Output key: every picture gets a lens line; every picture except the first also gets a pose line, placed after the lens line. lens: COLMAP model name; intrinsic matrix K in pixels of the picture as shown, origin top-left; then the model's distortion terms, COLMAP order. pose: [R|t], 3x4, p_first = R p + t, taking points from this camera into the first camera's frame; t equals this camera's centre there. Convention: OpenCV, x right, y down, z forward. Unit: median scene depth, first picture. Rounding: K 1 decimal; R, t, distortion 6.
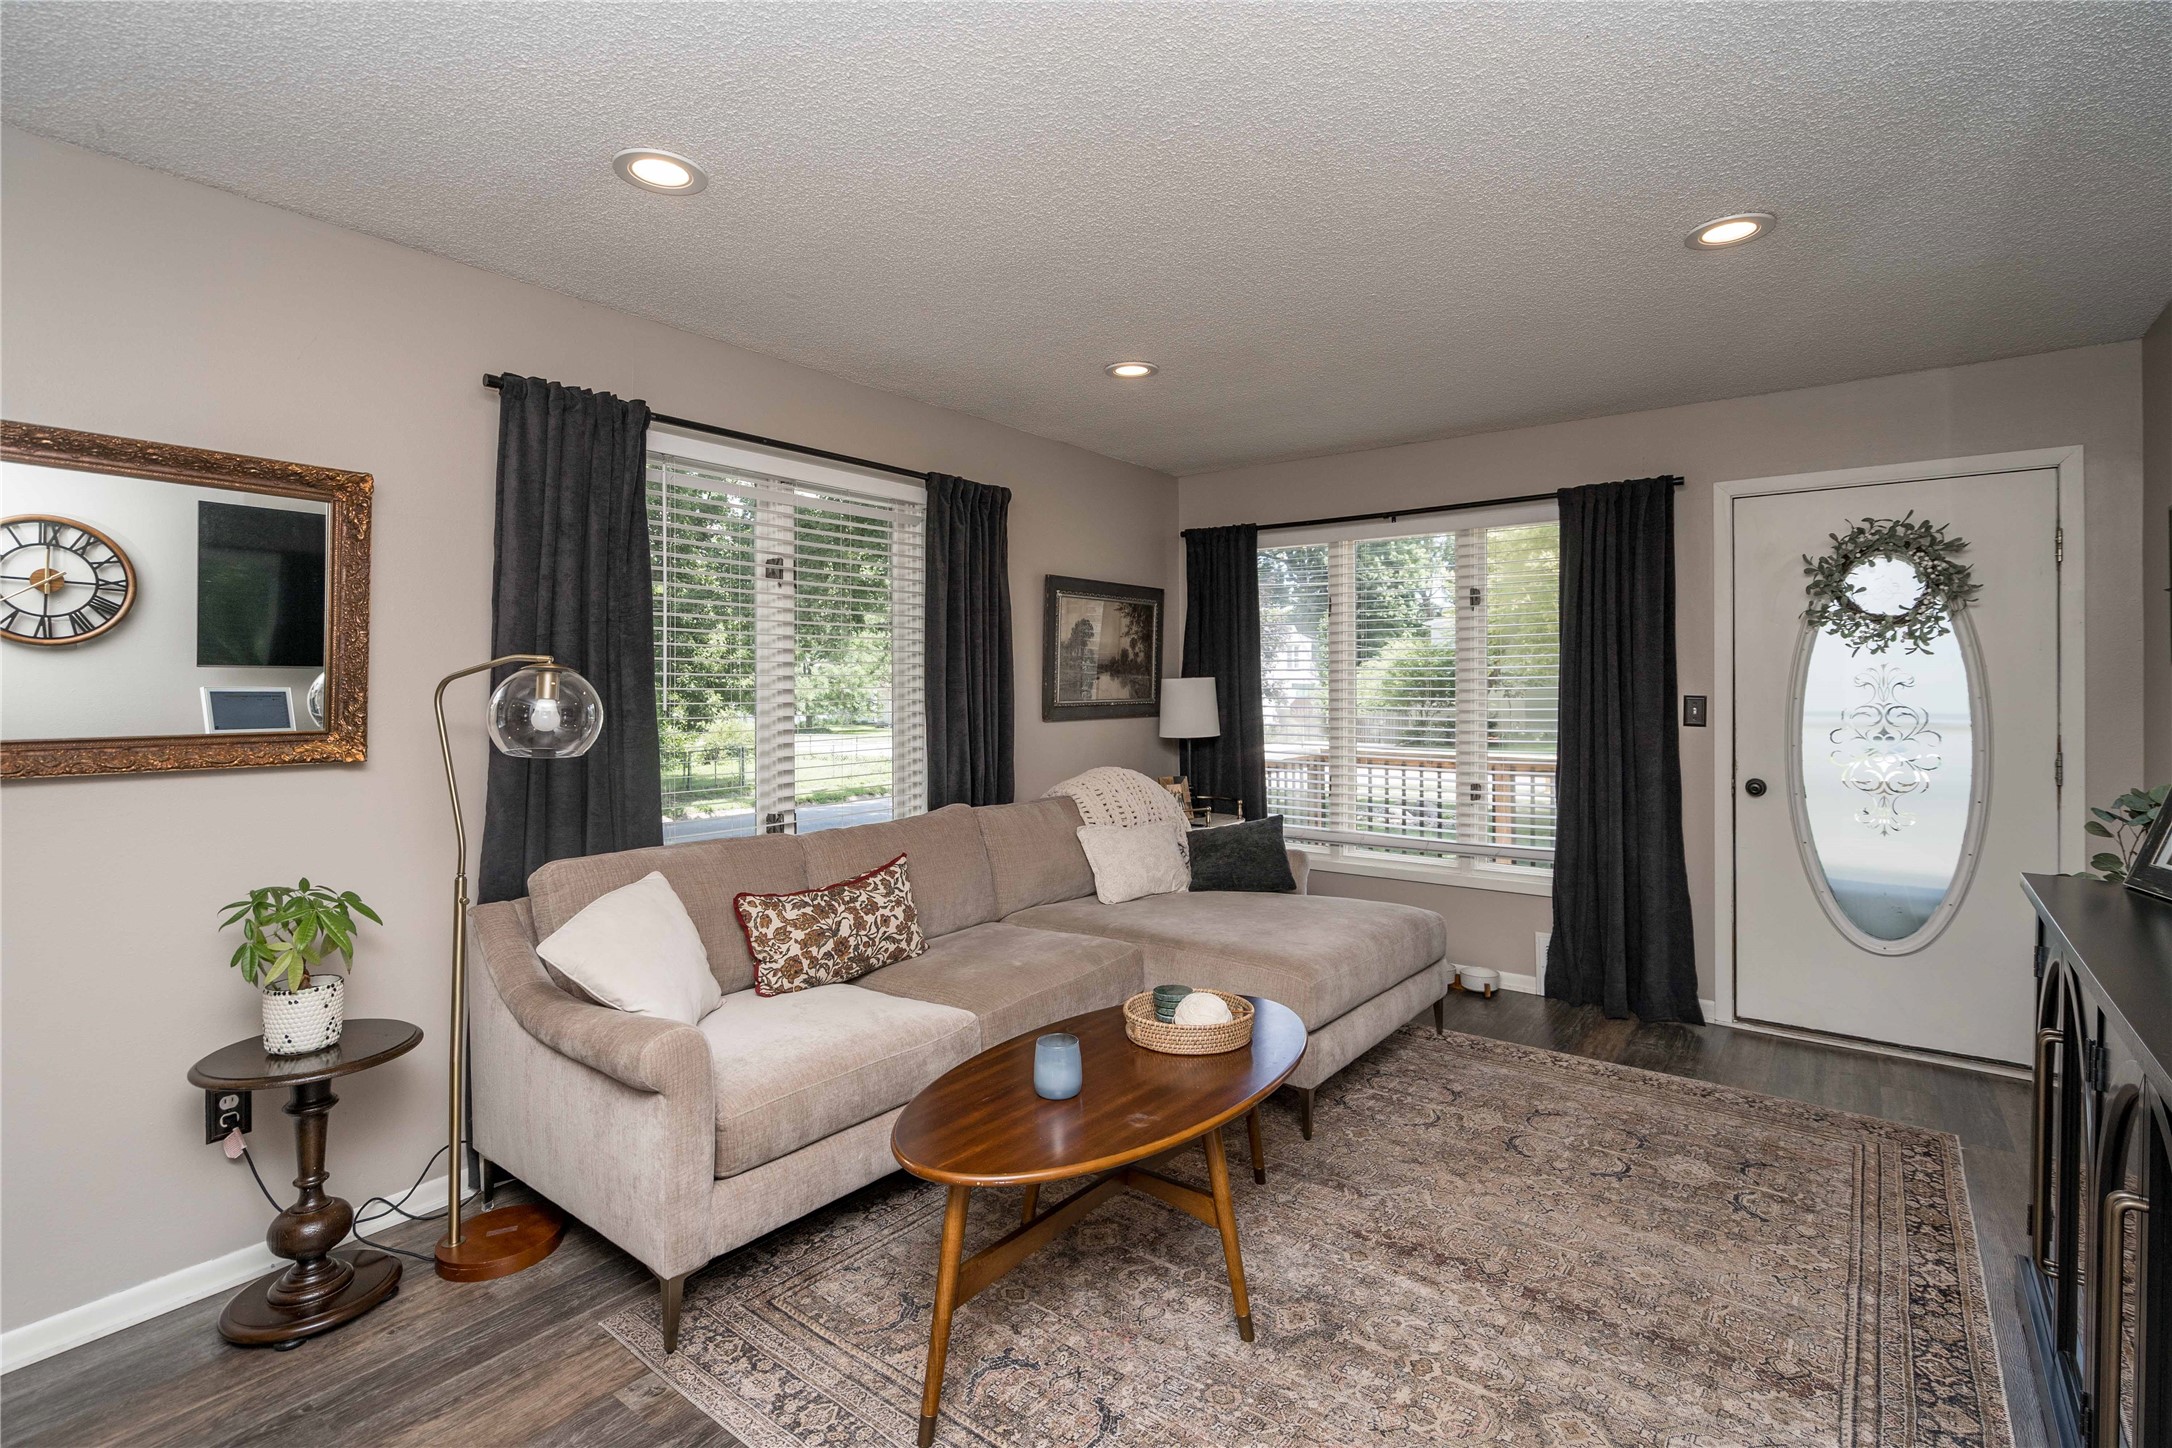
lens RADIAL K [[1021.5, 0, 1084.4], [0, 1021.5, 671.1], [0, 0, 1]] dist [0.000178, -0.000138]
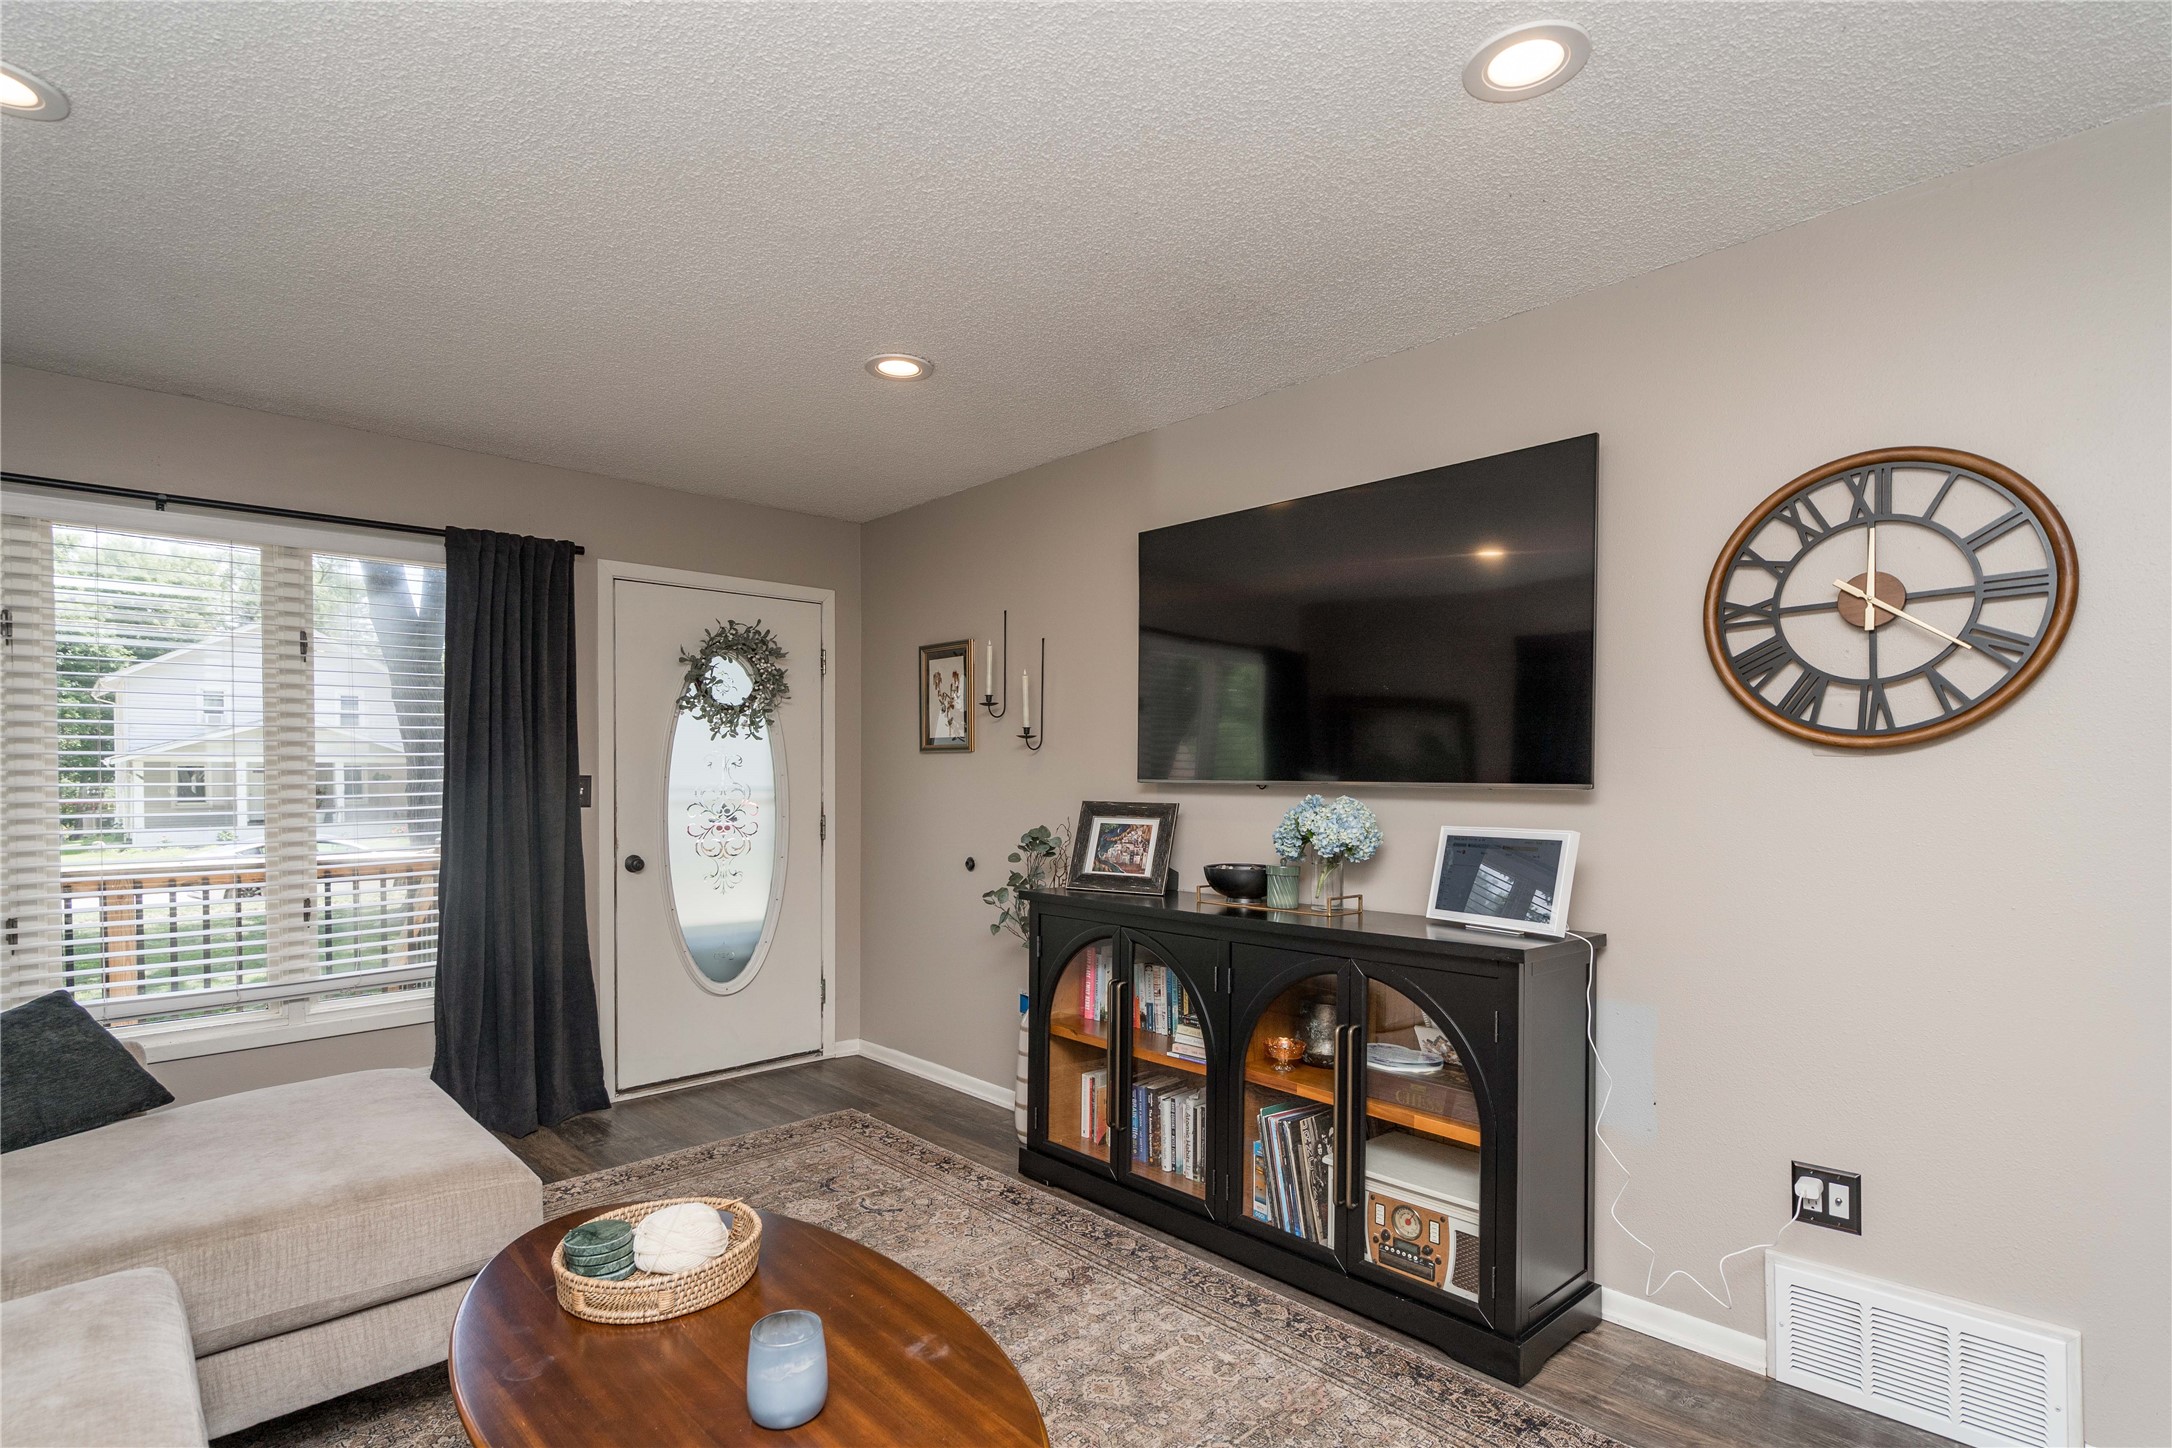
lens RADIAL K [[1056.6, 0, 1084.1], [0, 1056.6, 786.0], [0, 0, 1]] dist [0.004916, 0.000710]
pose [[0.154147, -0.013947, 0.987949, -0.345440], [-0.010118, 0.999826, 0.015694, 0.014540], [-0.987996, -0.012415, 0.153979, 0.406109]]
